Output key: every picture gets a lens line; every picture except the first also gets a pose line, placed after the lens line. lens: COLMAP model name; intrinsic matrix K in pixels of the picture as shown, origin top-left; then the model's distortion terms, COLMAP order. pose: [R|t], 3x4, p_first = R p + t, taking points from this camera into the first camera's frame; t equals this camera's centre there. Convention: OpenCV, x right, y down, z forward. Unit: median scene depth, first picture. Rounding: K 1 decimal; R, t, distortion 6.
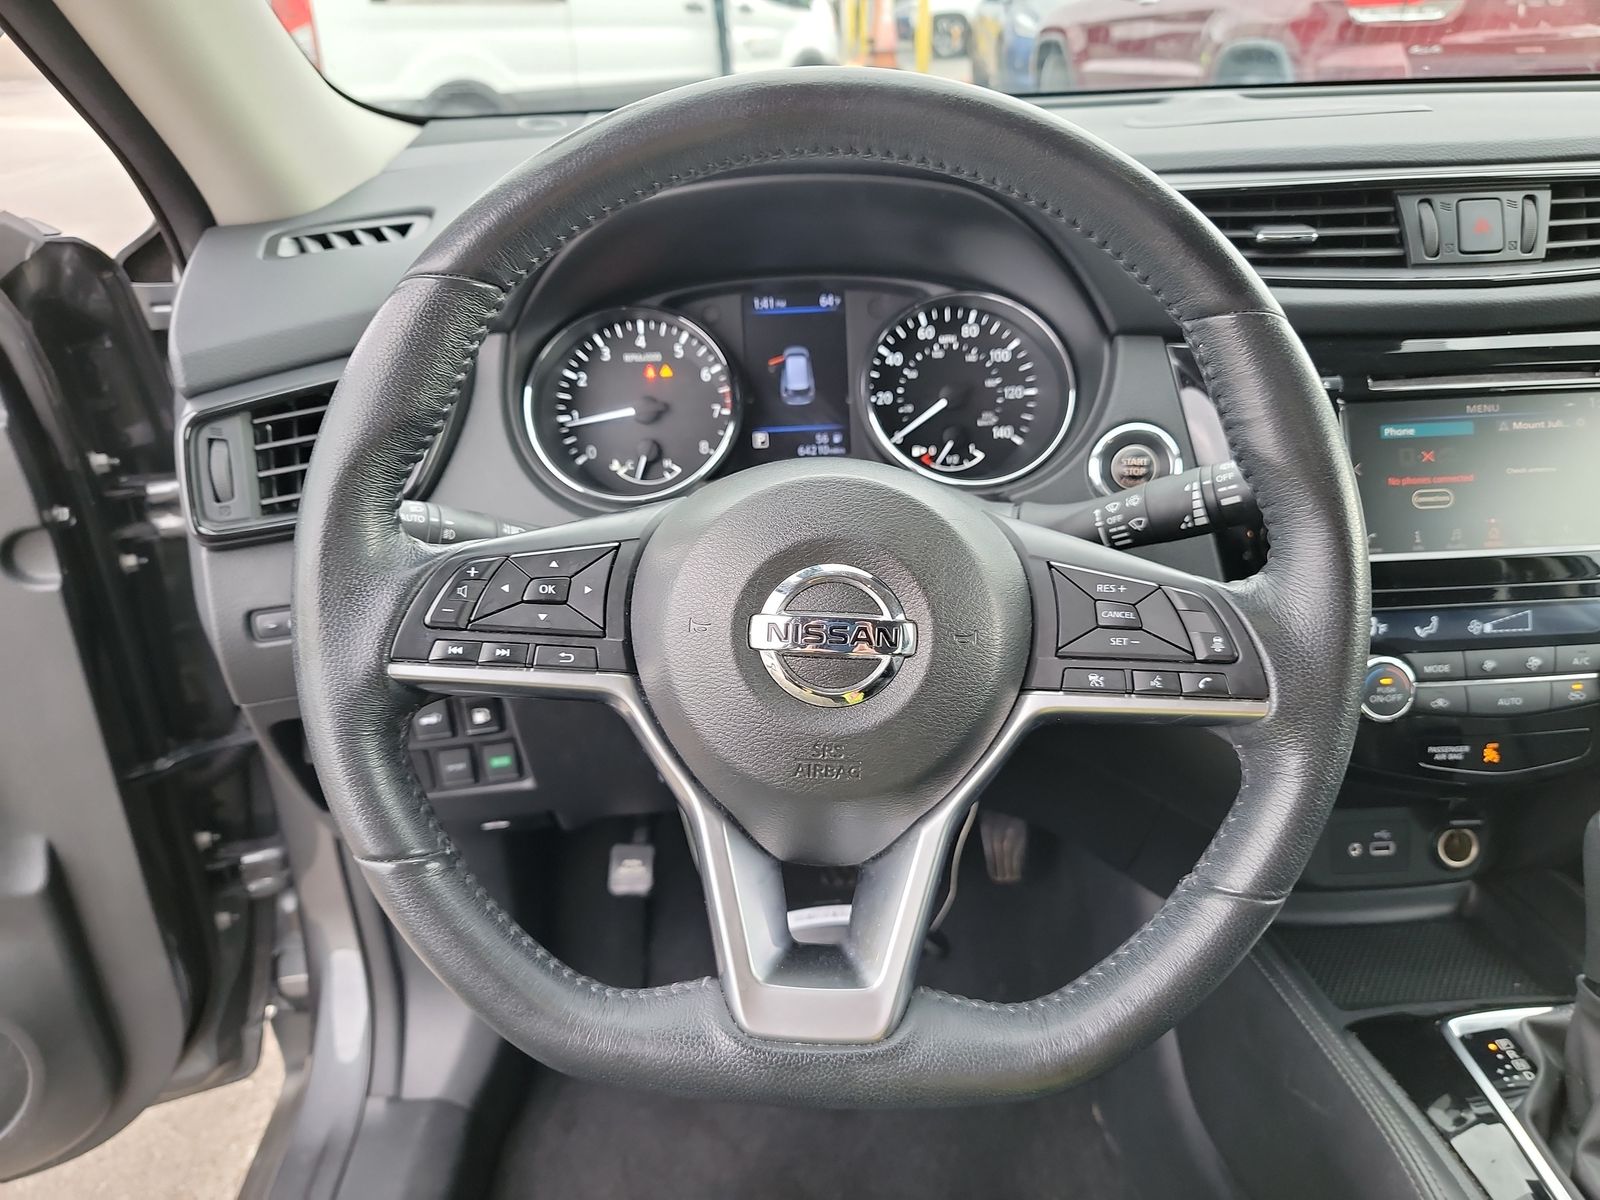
lens RADIAL K [[1124.7, 0, 757.5], [0, 1124.7, 586.7], [0, 0, 1]] dist [0.041949, -0.035734]
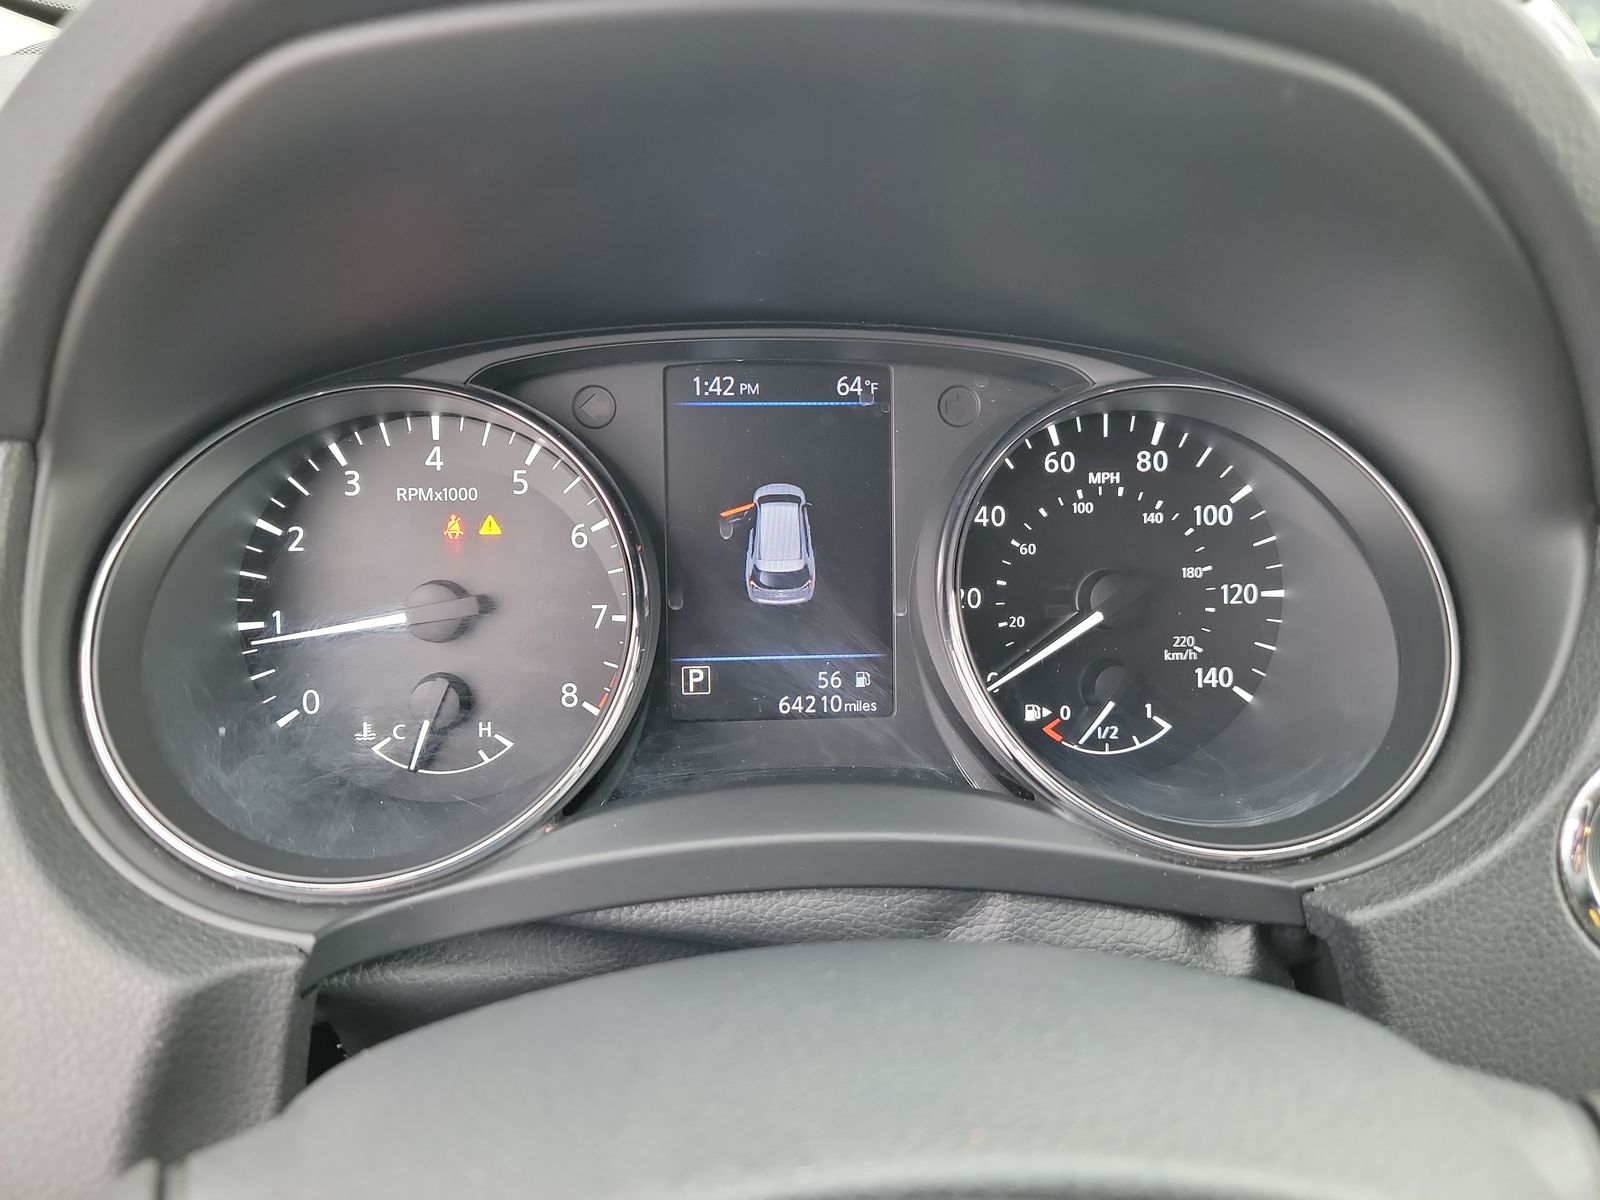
lens RADIAL K [[1124.7, 0, 794.7], [0, 1124.7, 593.6], [0, 0, 1]] dist [0.041949, -0.035734]
pose [[0.998610, 0.032999, 0.041096, 0.022829], [-0.031793, 0.999055, -0.029649, -0.153890], [-0.042035, 0.028302, 0.998715, 0.542698]]
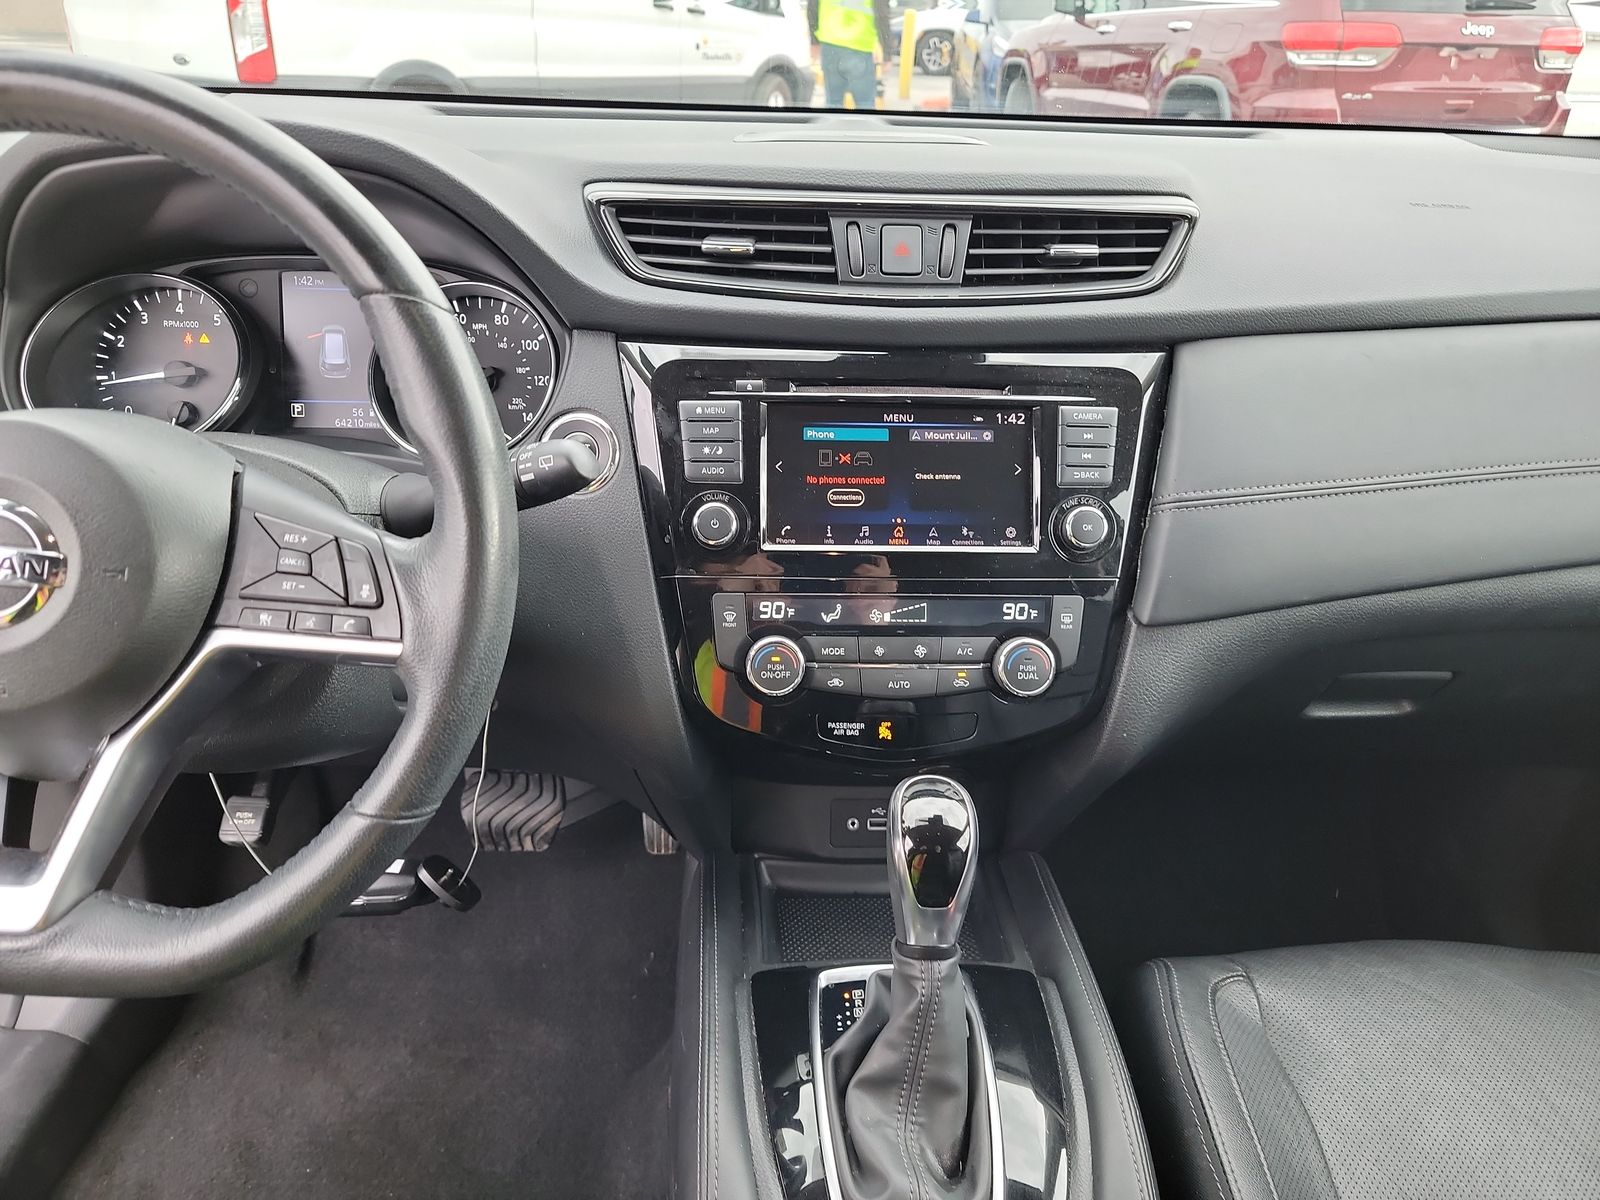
lens RADIAL K [[1124.7, 0, 793.8], [0, 1124.7, 599.7], [0, 0, 1]] dist [0.041949, -0.035734]
pose [[0.998261, 0.055770, 0.019091, 0.460312], [-0.055869, 0.998427, 0.004663, 0.016753], [-0.018801, -0.005722, 0.999807, -0.072738]]
